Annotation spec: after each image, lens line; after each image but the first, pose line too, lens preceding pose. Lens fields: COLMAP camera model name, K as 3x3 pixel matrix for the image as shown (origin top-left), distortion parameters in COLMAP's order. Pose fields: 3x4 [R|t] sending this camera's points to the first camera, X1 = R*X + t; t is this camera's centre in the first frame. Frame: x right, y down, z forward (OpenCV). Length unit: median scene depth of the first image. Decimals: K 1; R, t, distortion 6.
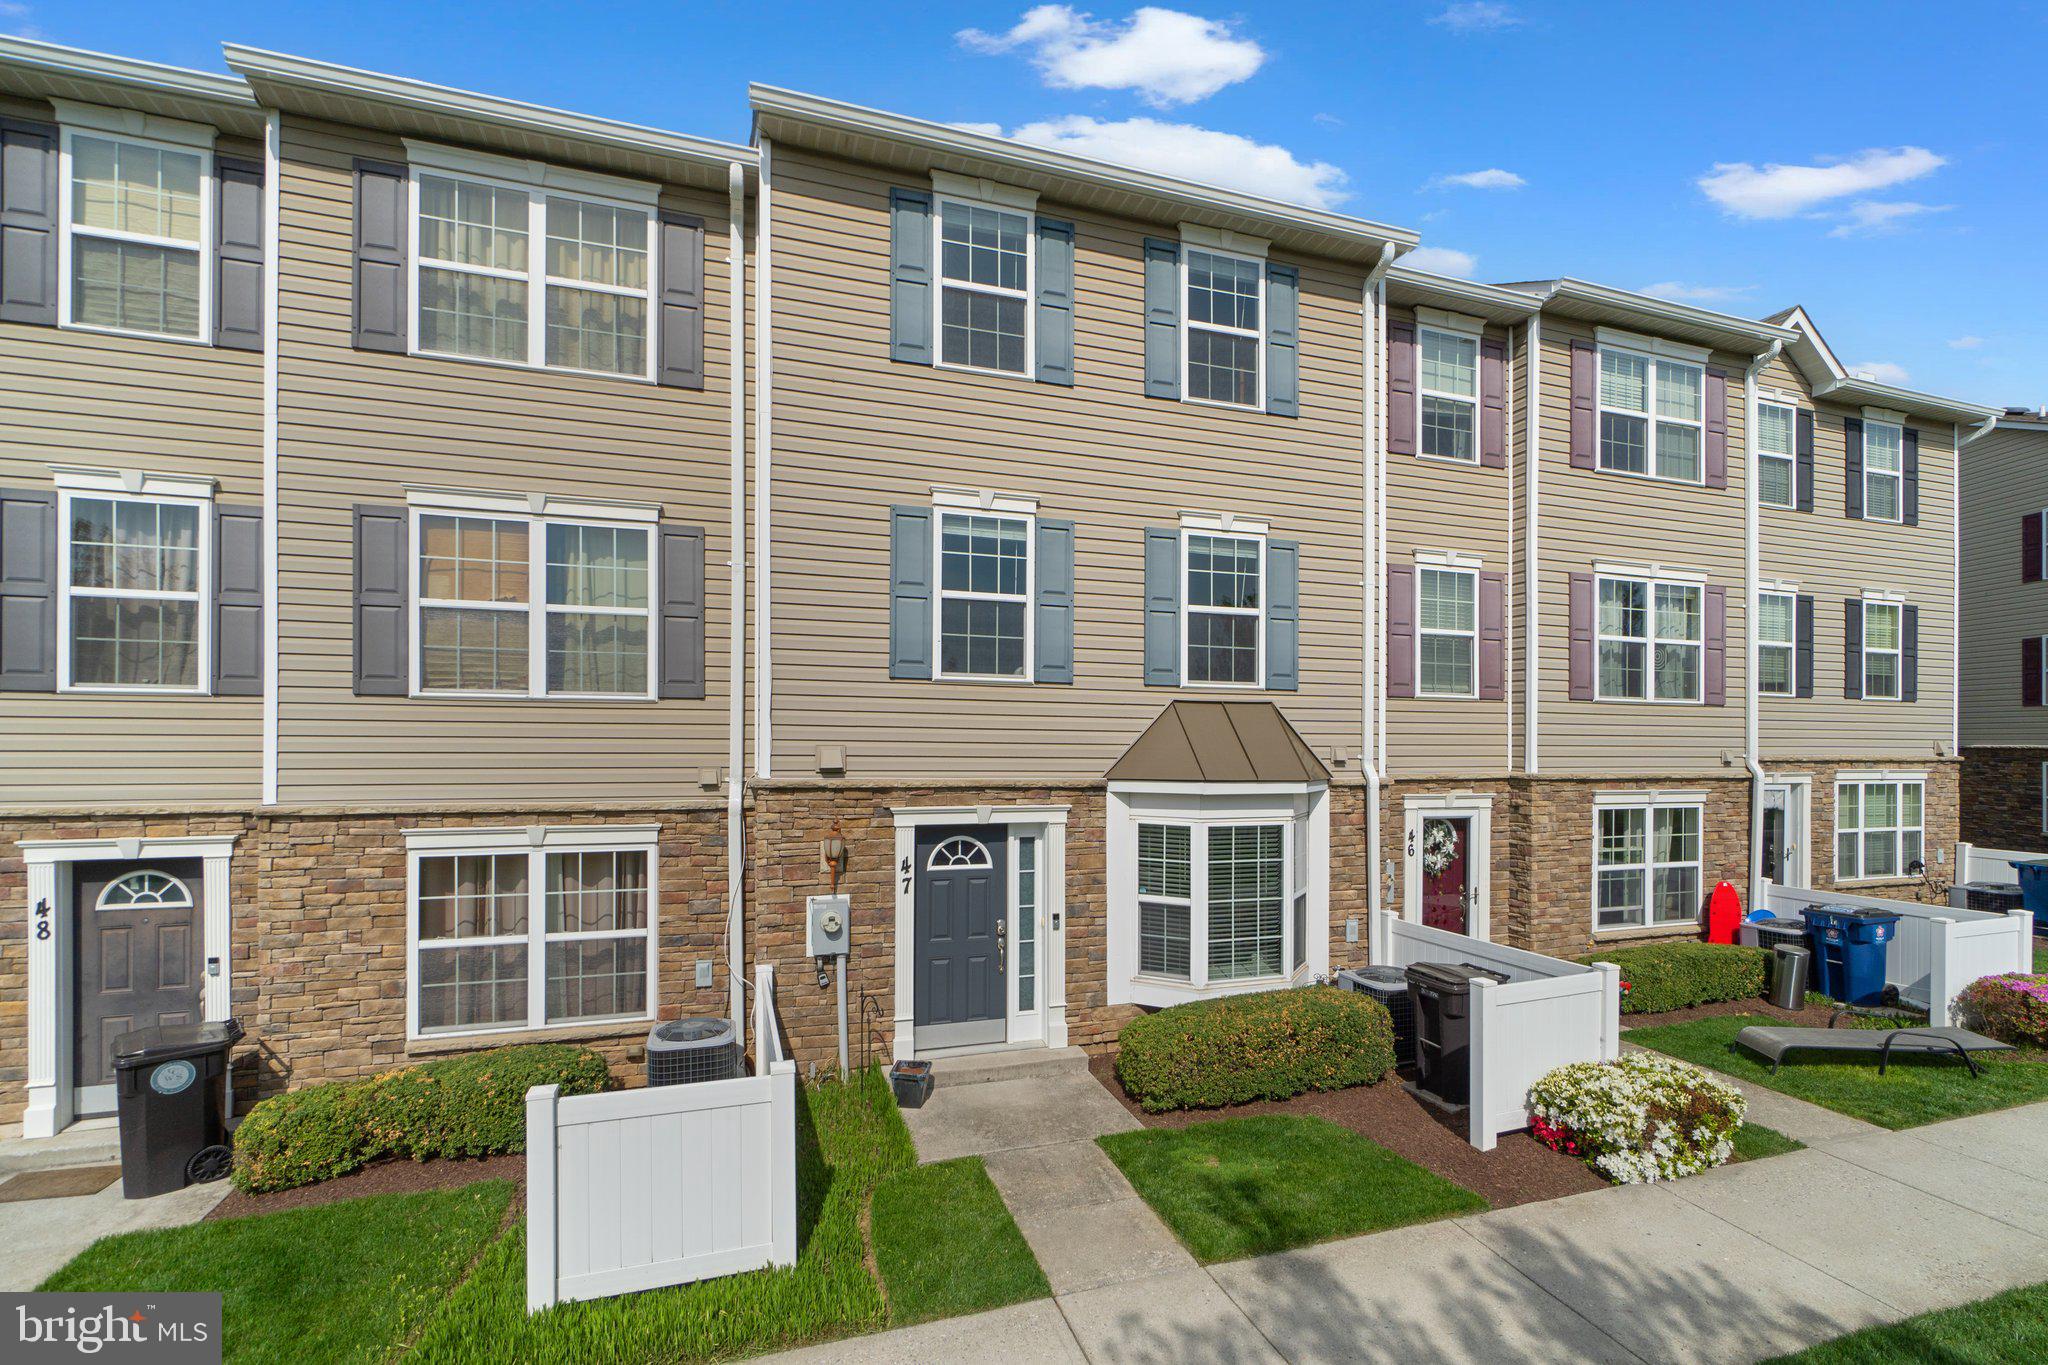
lens RADIAL K [[895.5, 0, 1016.4], [0, 895.5, 739.3], [0, 0, 1]] dist [-0.002905, 0.000080]
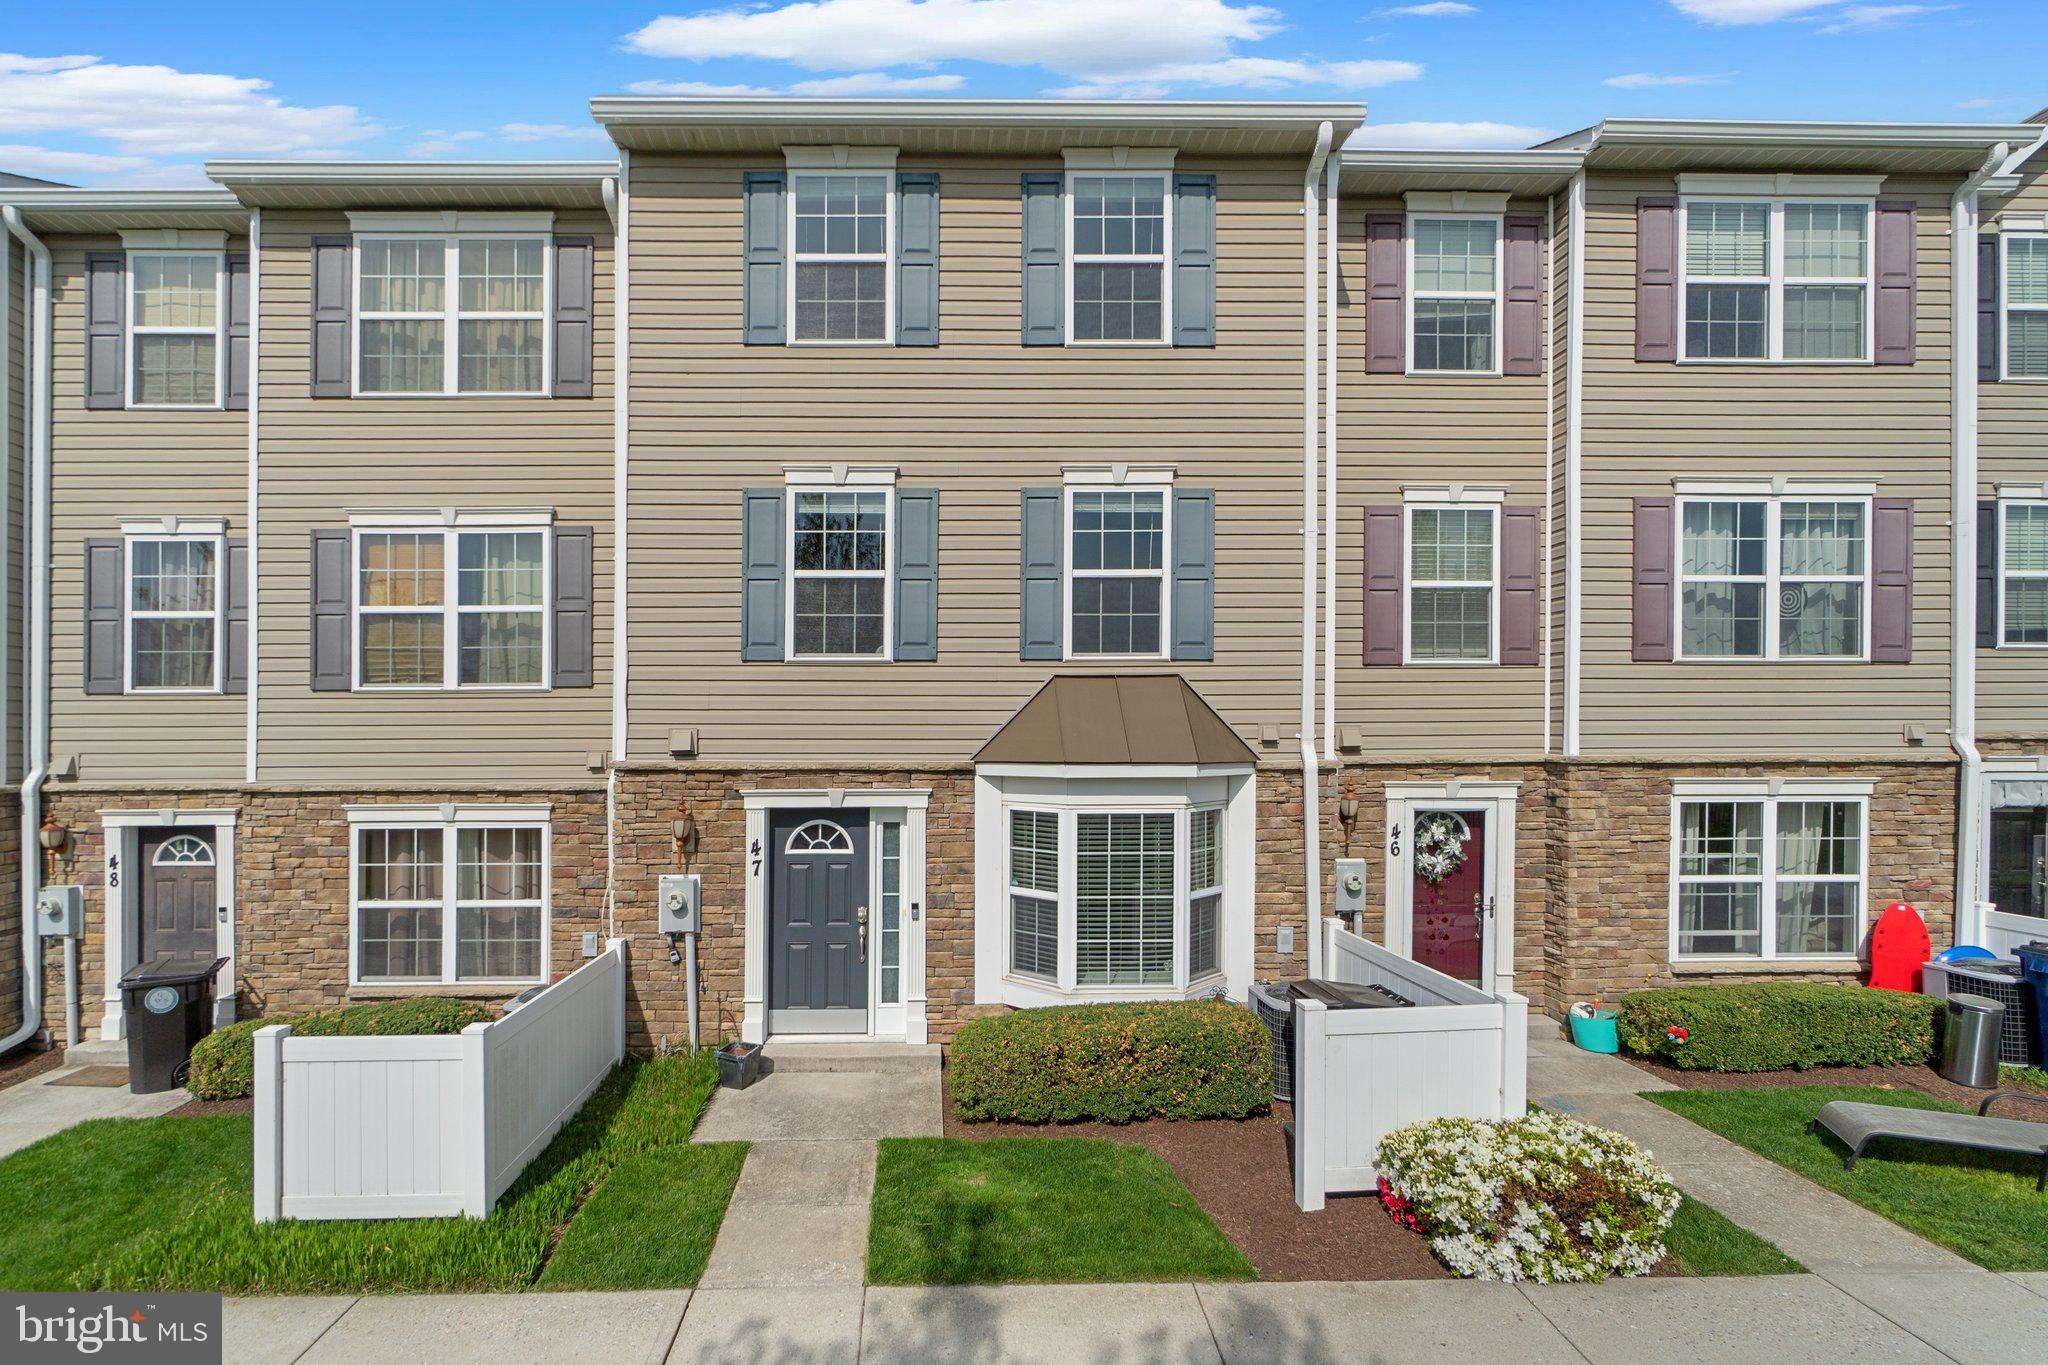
lens RADIAL K [[909.1, 0, 942.0], [0, 909.1, 735.8], [0, 0, 1]] dist [-0.002629, 0.000524]
pose [[0.955044, -0.011392, -0.296246, 0.362218], [0.012069, 0.999927, 0.000458, 0.017042], [0.296219, -0.004013, 0.955112, 0.087586]]
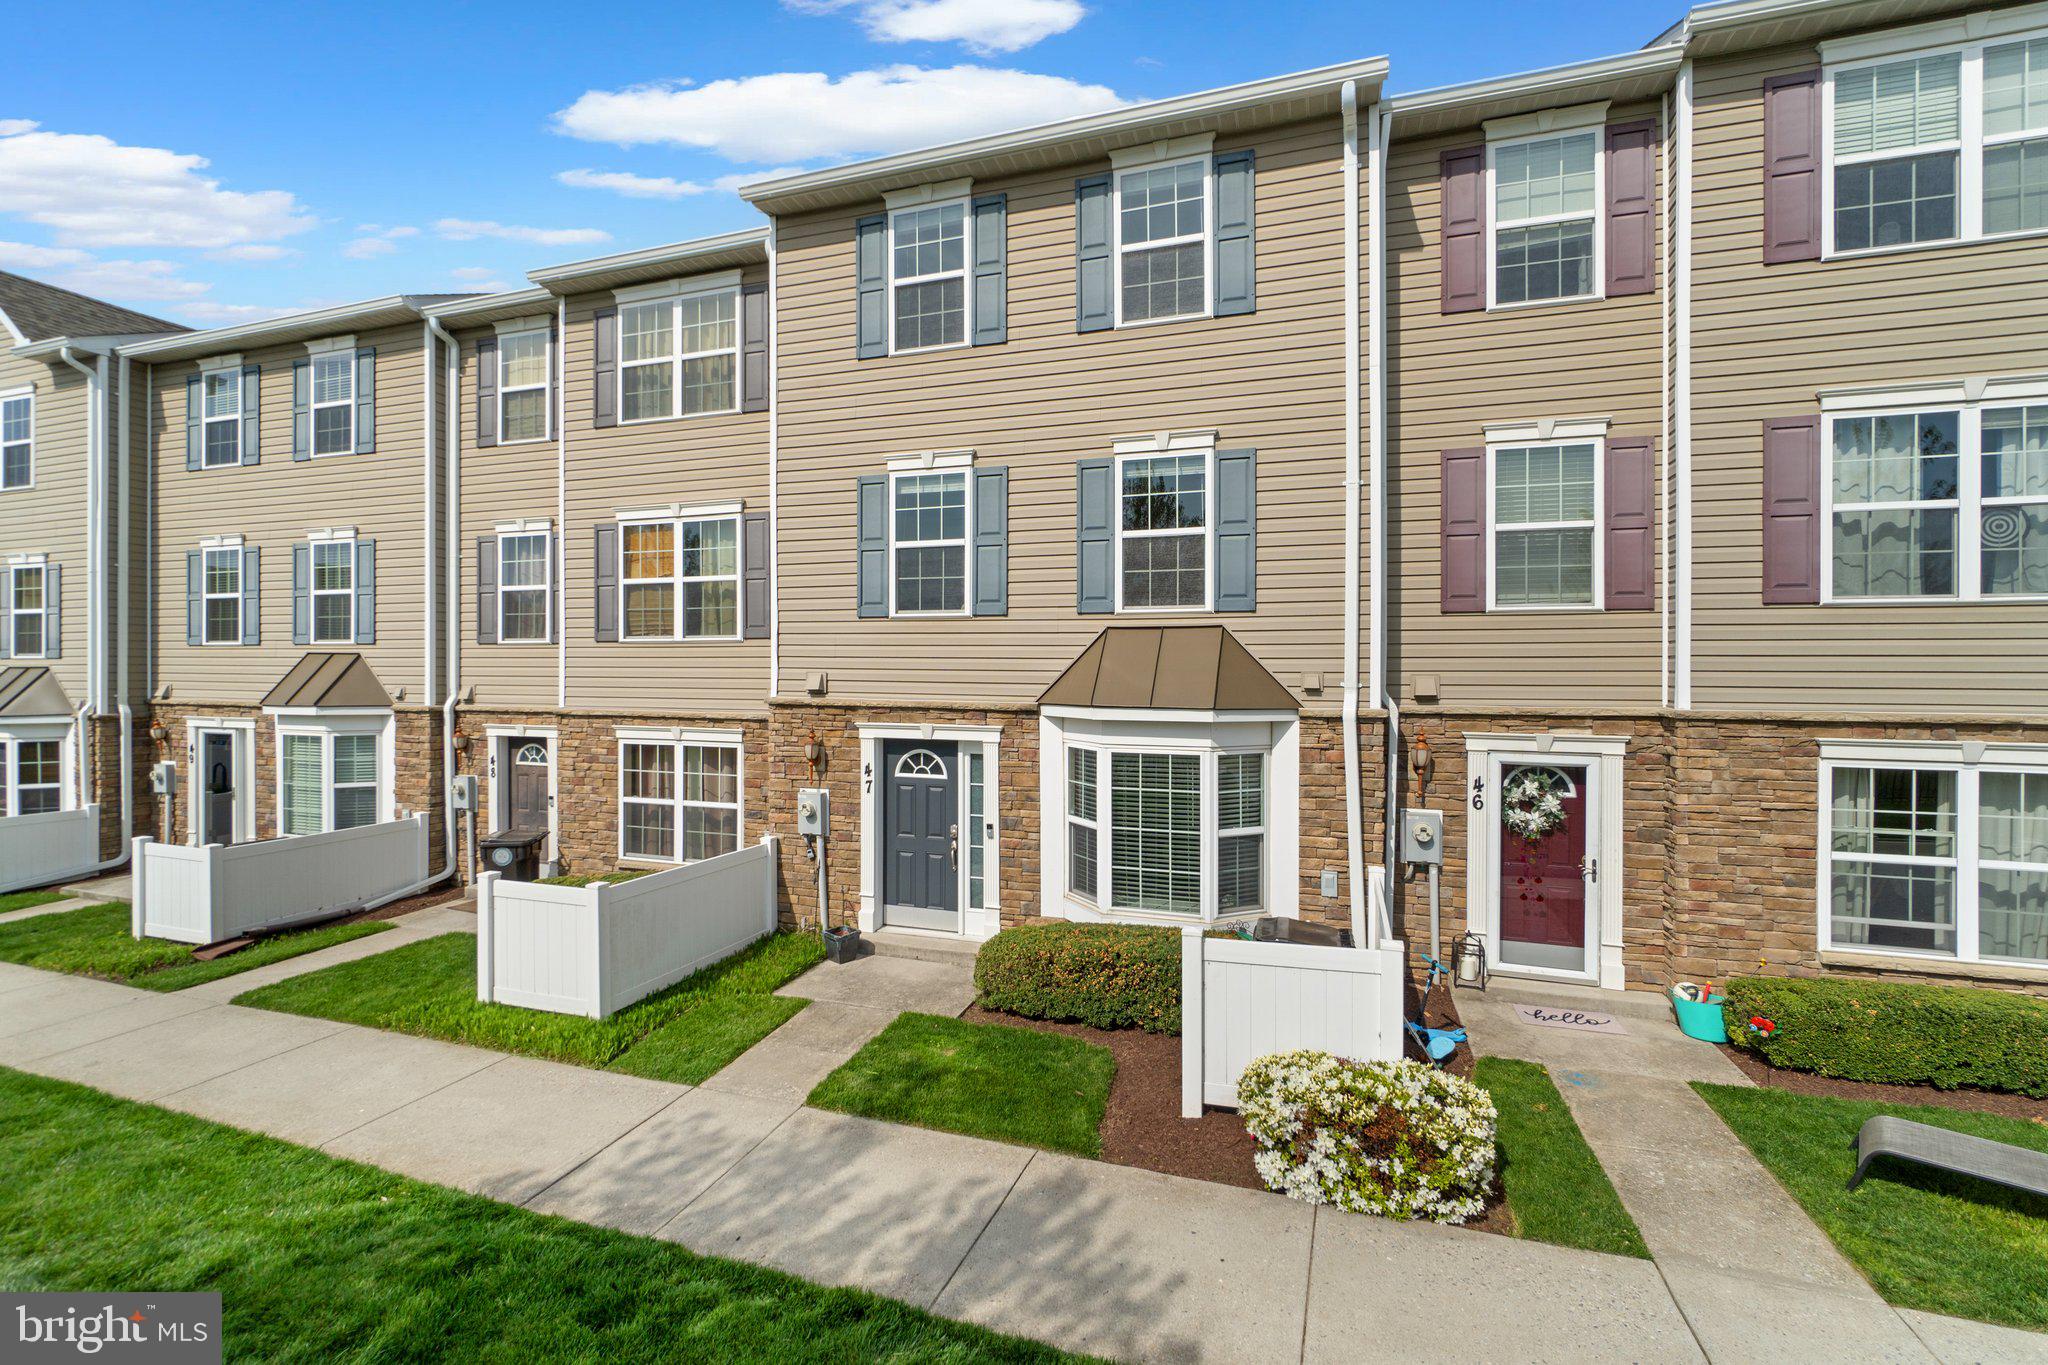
lens RADIAL K [[886.1, 0, 1017.6], [0, 886.1, 675.3], [0, 0, 1]] dist [-0.001727, 0.000392]
pose [[0.802646, -0.001017, -0.596455, 0.730992], [0.002867, 0.999994, 0.002152, 0.008959], [0.596449, -0.003437, 0.802644, 0.144683]]
